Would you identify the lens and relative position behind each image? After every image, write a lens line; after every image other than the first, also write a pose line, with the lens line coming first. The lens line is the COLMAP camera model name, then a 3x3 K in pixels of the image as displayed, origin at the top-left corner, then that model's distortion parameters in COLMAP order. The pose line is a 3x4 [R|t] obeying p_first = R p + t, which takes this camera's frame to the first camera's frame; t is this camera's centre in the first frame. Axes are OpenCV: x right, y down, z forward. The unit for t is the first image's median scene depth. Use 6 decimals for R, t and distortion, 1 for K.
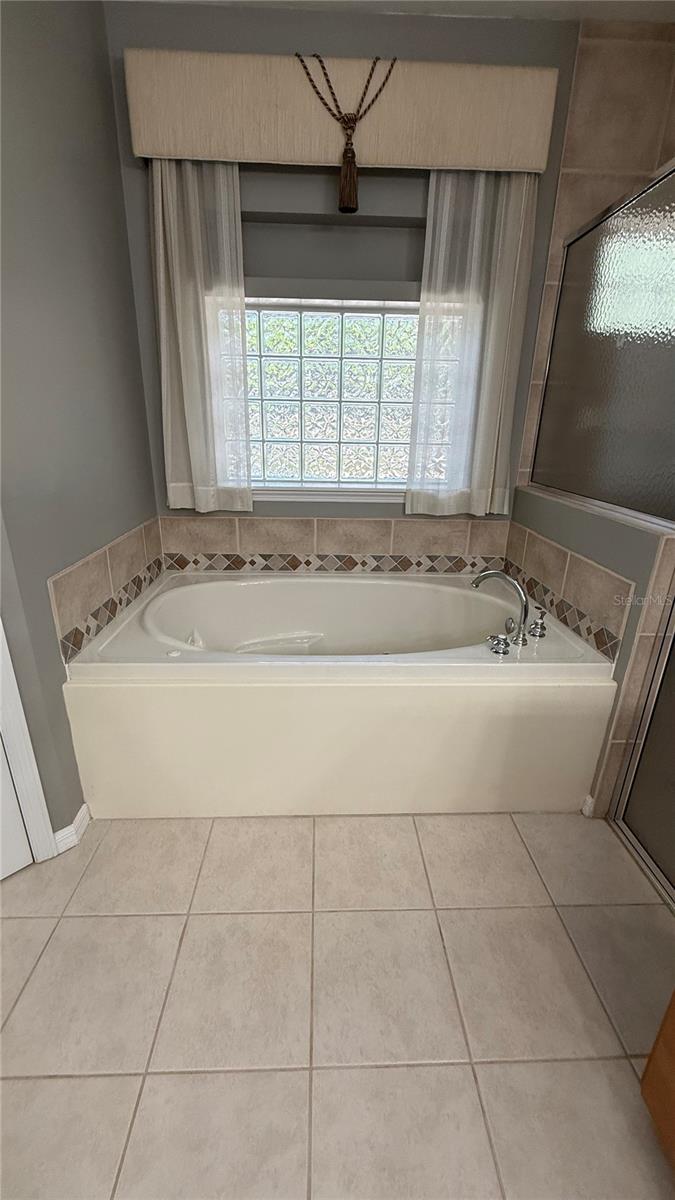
lens RADIAL K [[479.0, 0, 337.3], [0, 479.0, 597.0], [0, 0, 1]] dist [0.001644, -0.000495]
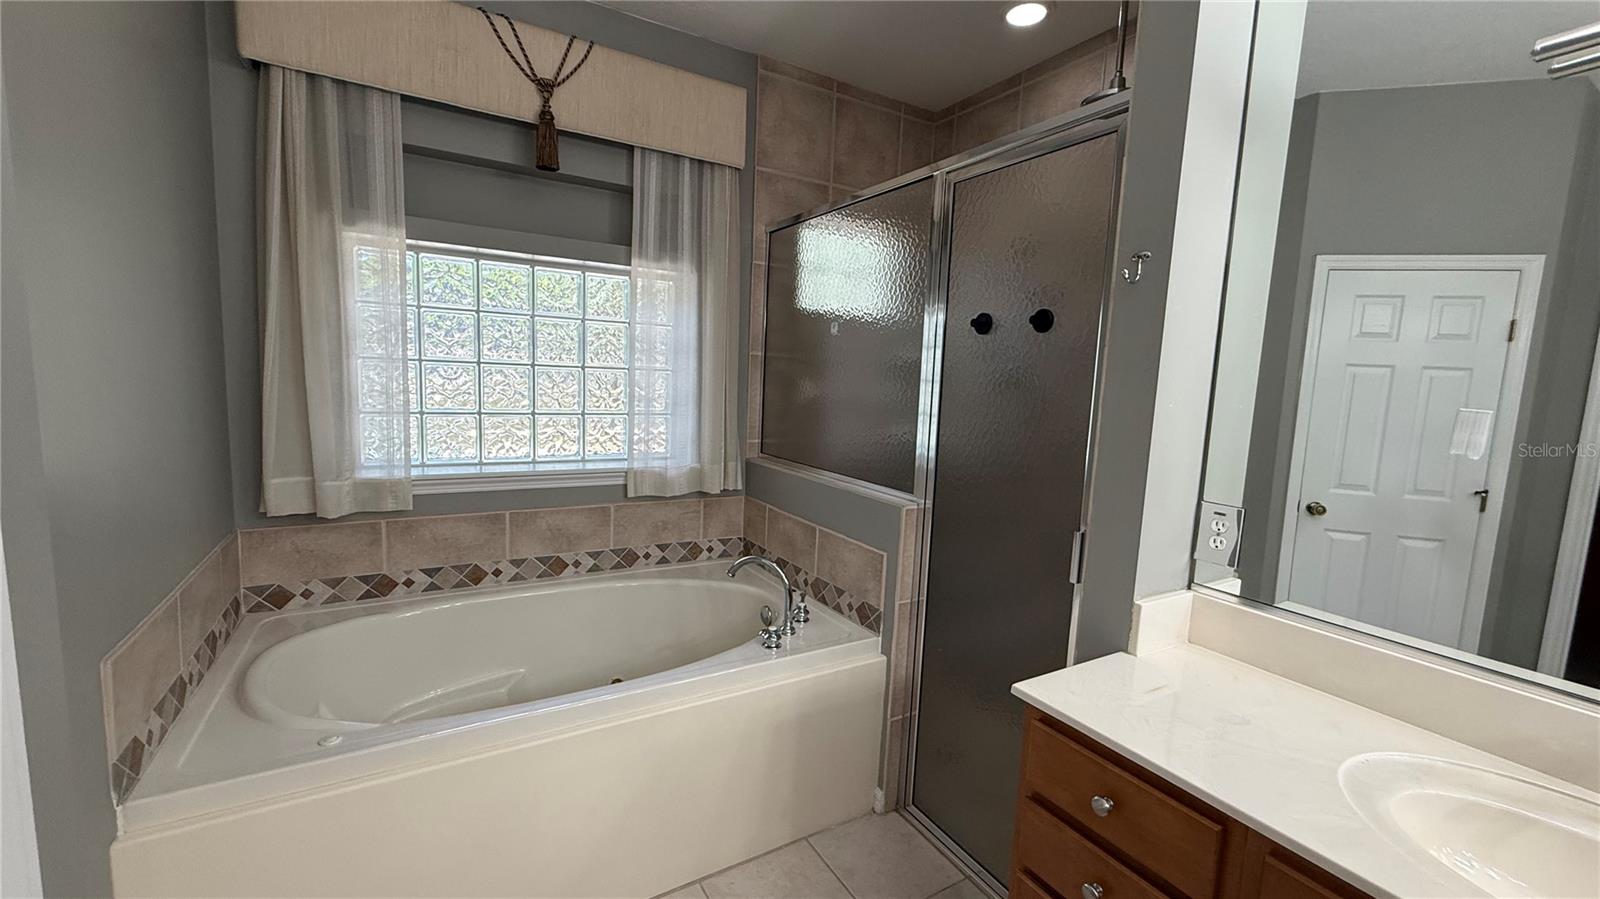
lens RADIAL K [[638.7, 0, 799.1], [0, 638.7, 449.1], [0, 0, 1]] dist [0.001644, -0.000495]
pose [[0.875233, -0.037442, 0.482250, -0.157761], [0.139516, 0.974168, -0.177571, -0.022637], [-0.463144, 0.222698, 0.857848, -0.117142]]
